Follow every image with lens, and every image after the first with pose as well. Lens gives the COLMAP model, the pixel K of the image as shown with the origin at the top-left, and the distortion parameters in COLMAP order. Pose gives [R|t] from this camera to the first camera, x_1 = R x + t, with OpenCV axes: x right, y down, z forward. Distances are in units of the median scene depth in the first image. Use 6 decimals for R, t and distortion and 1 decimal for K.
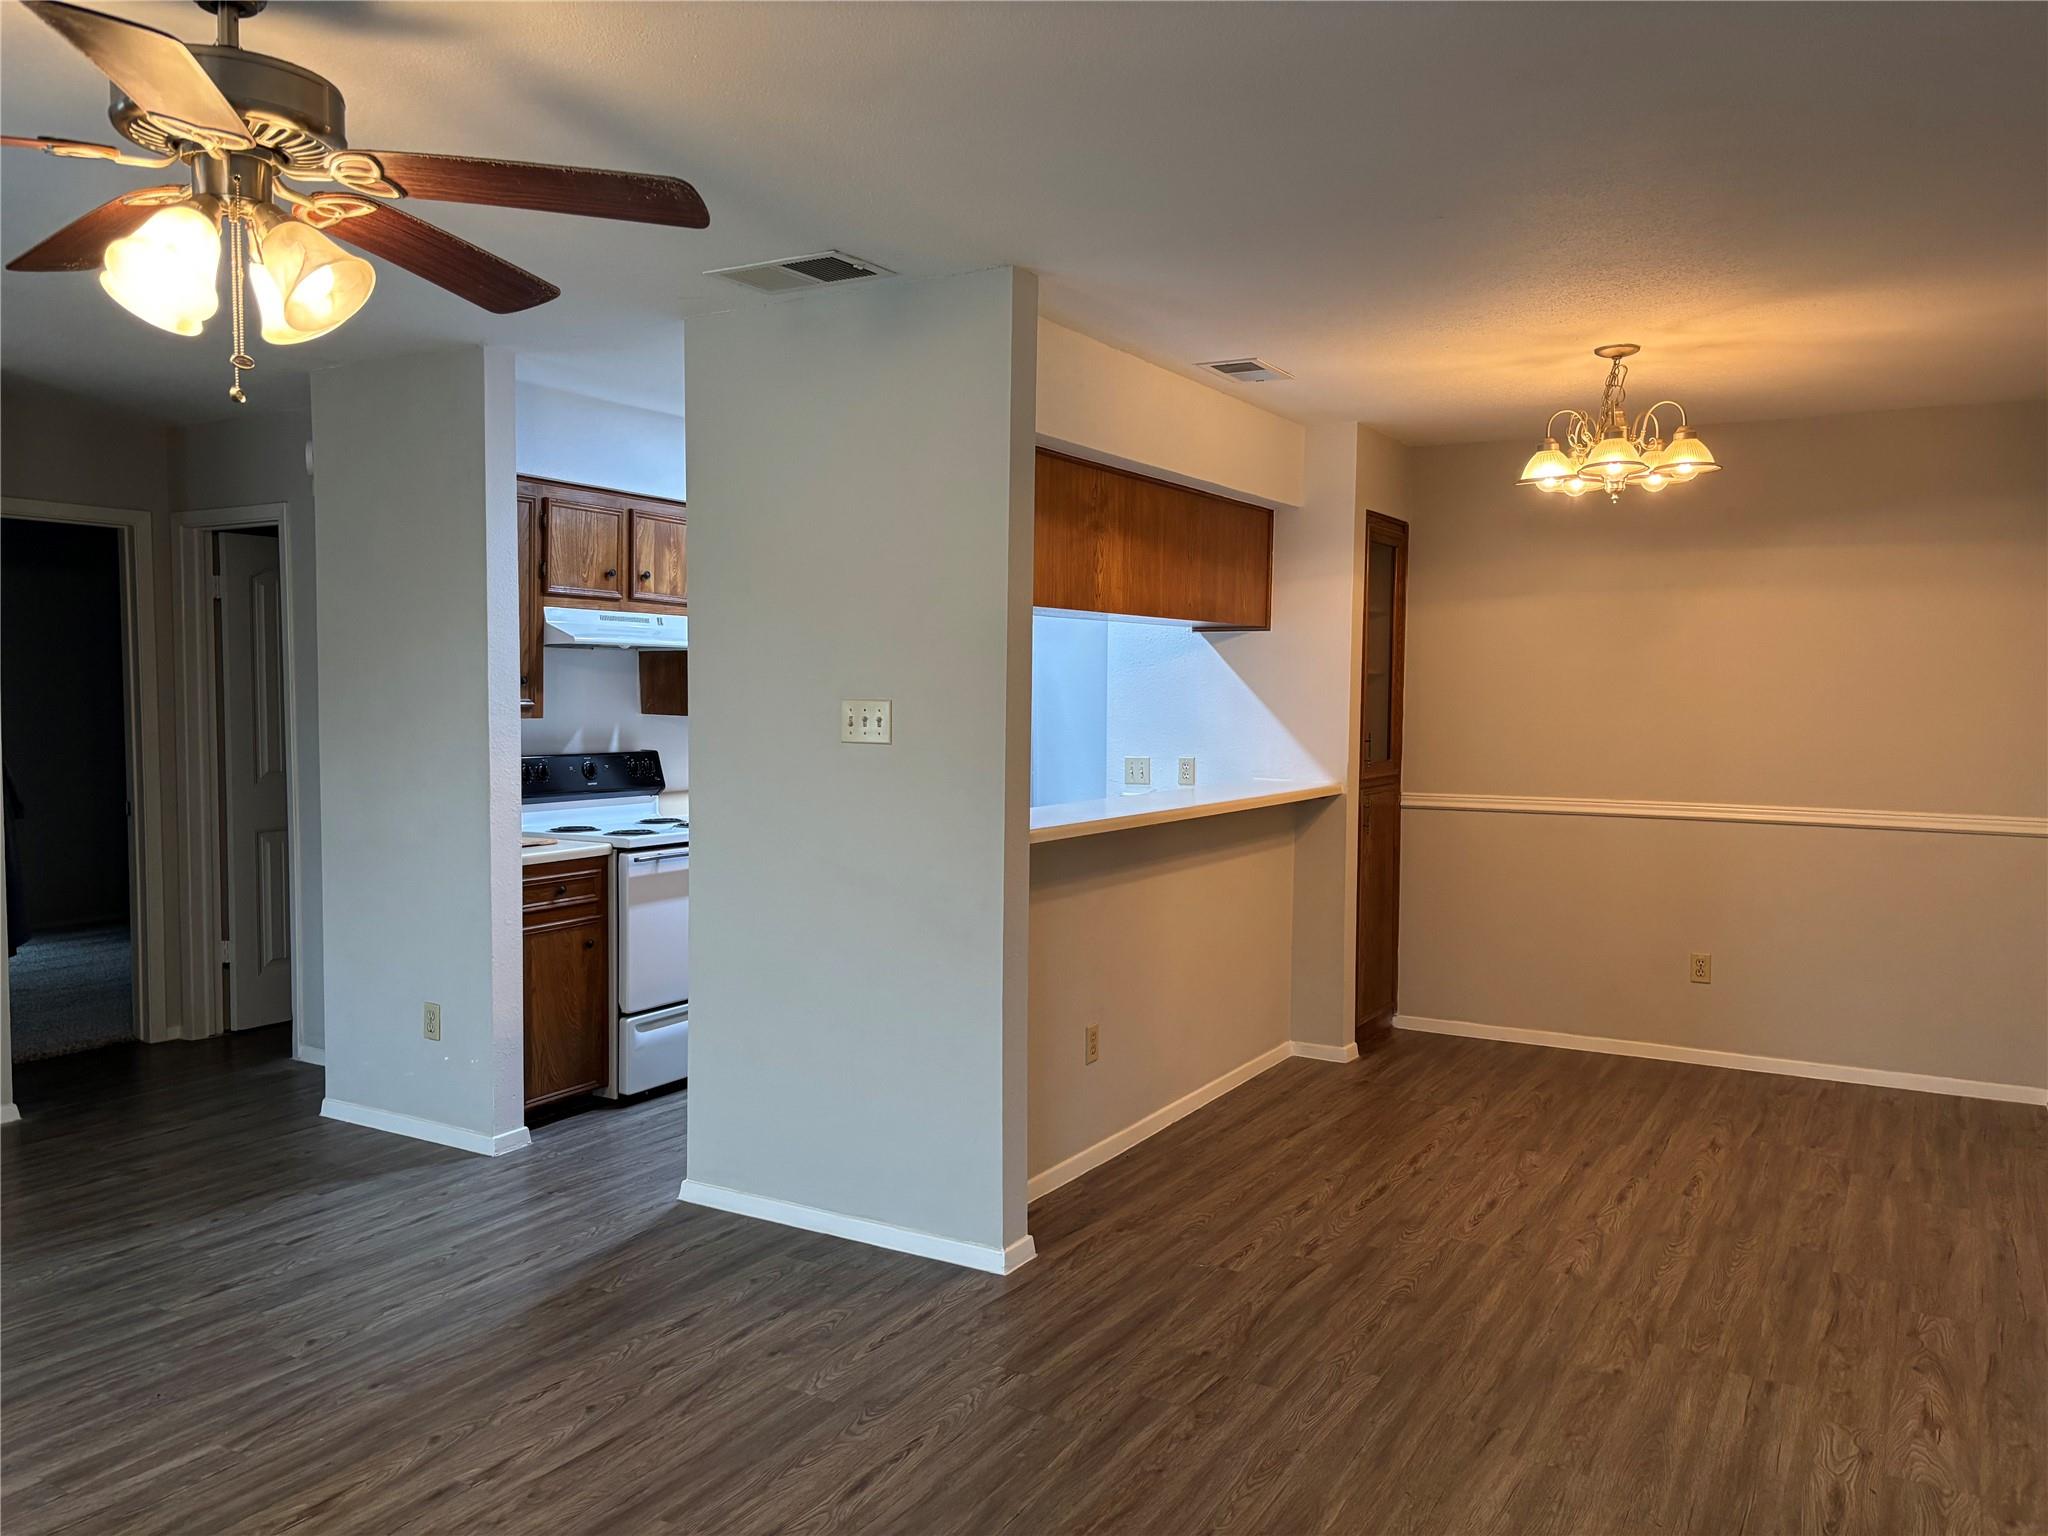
lens RADIAL K [[1546.3, 0, 1016.7], [0, 1546.3, 779.1], [0, 0, 1]] dist [0.057724, -0.054373]
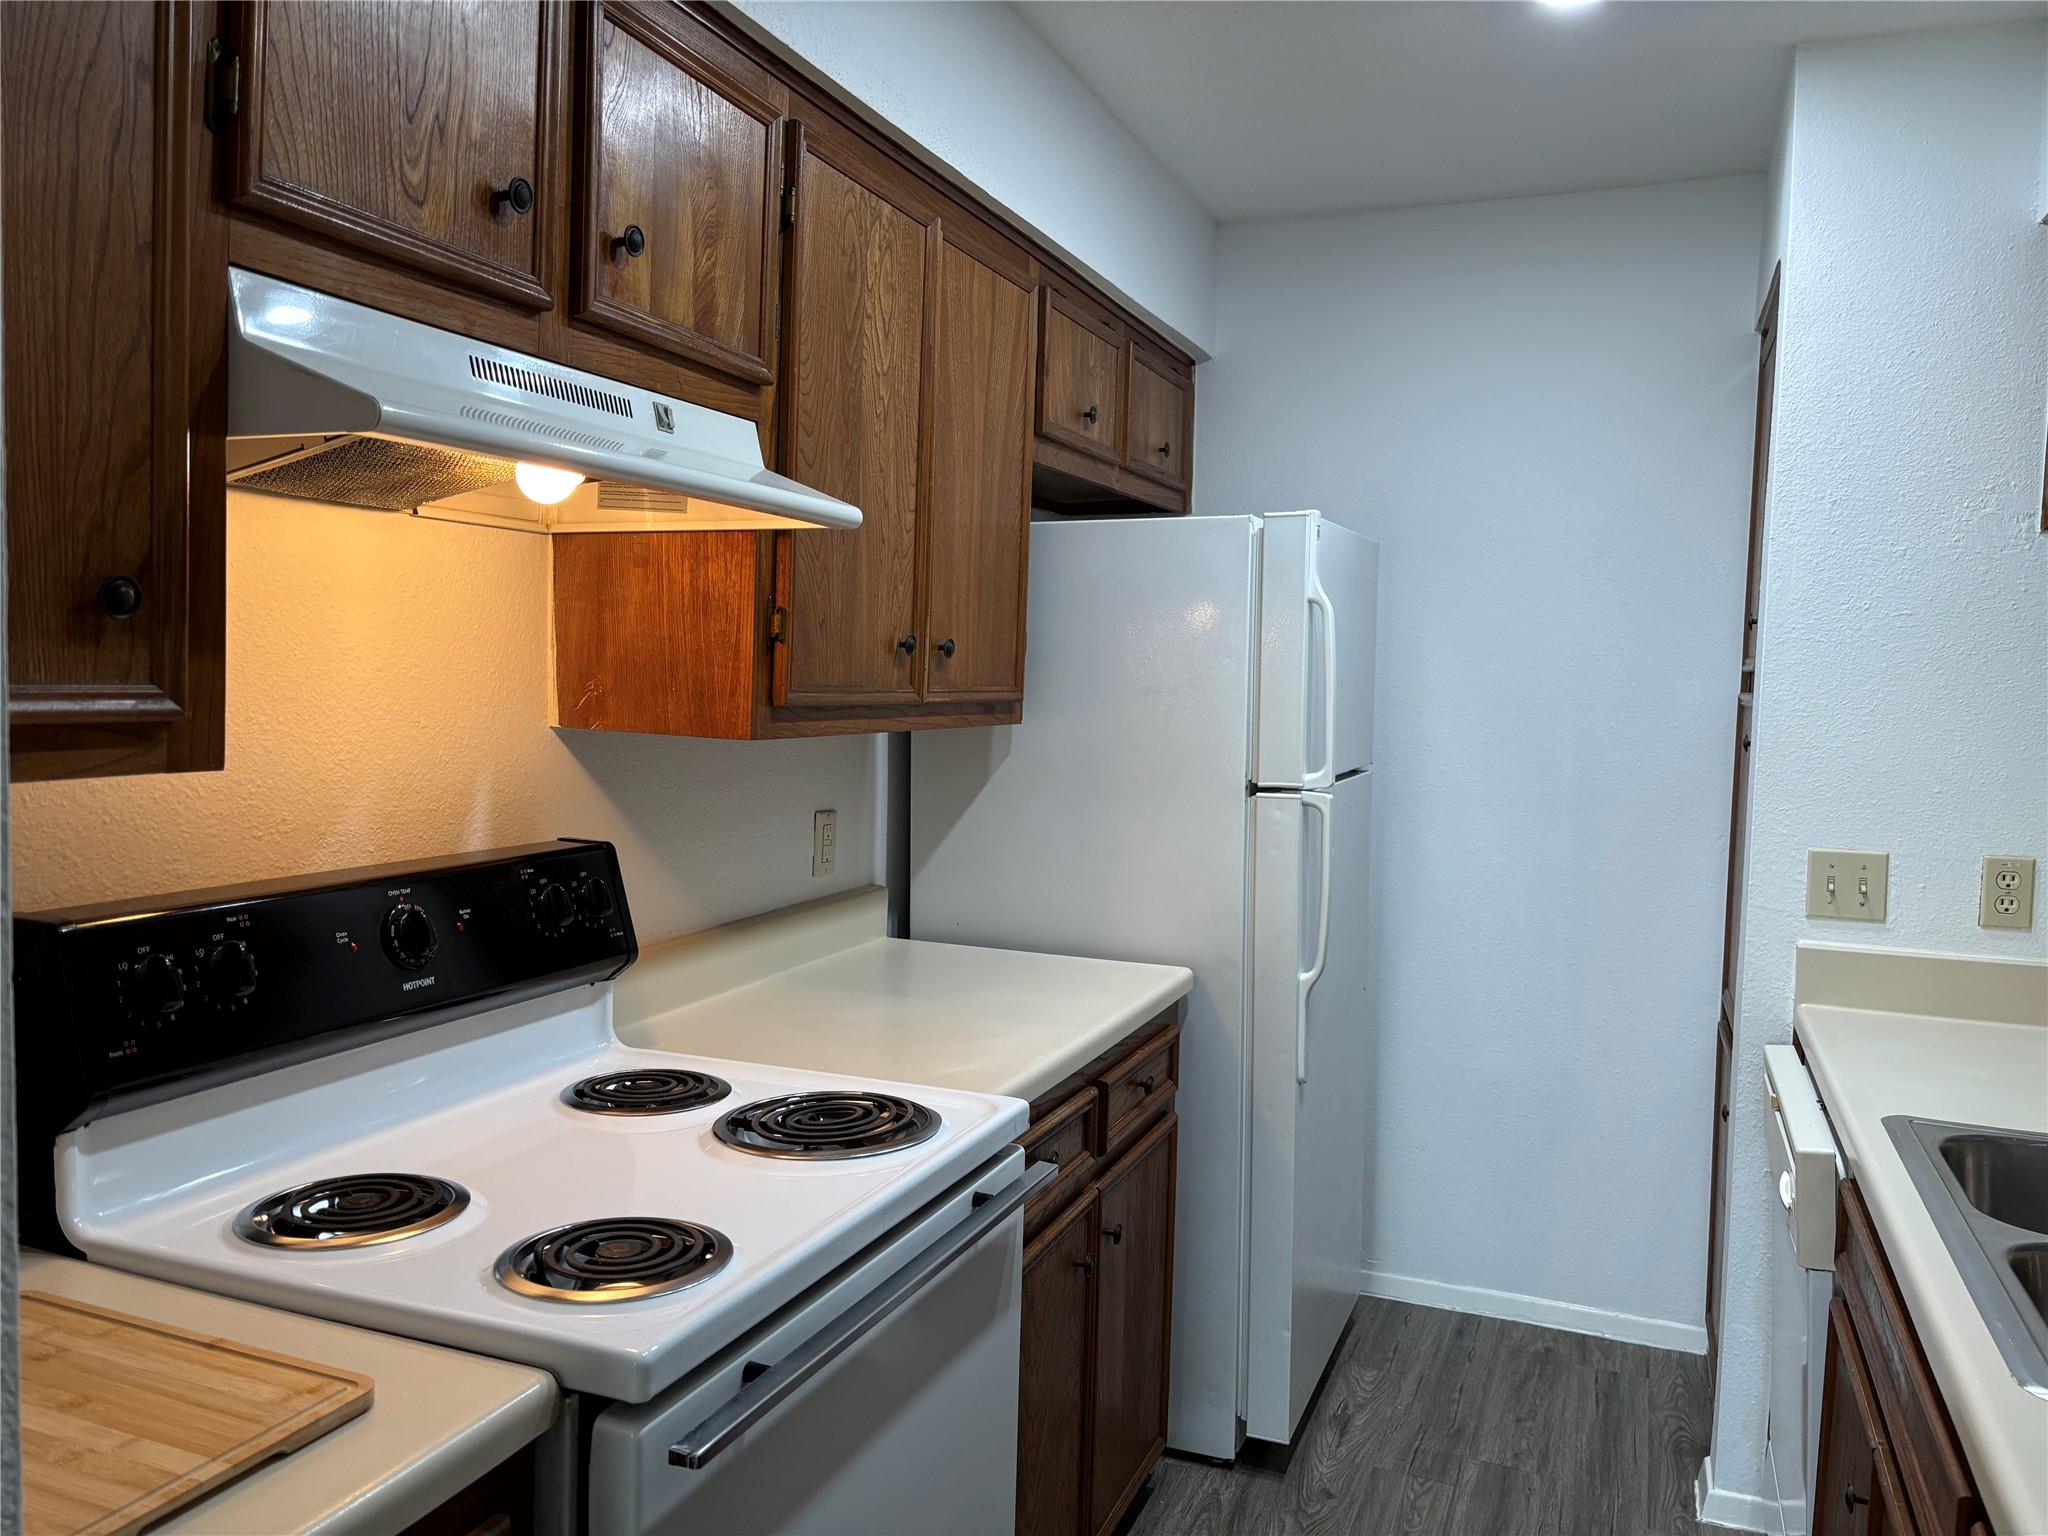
lens RADIAL K [[1547.7, 0, 1024.0], [0, 1547.7, 768.0], [0, 0, 1]] dist [0.081260, -0.120707]
pose [[0.987258, 0.010729, 0.158766, -0.214336], [-0.011803, 0.999913, 0.005820, -0.039121], [-0.158690, -0.007620, 0.987299, 0.717818]]
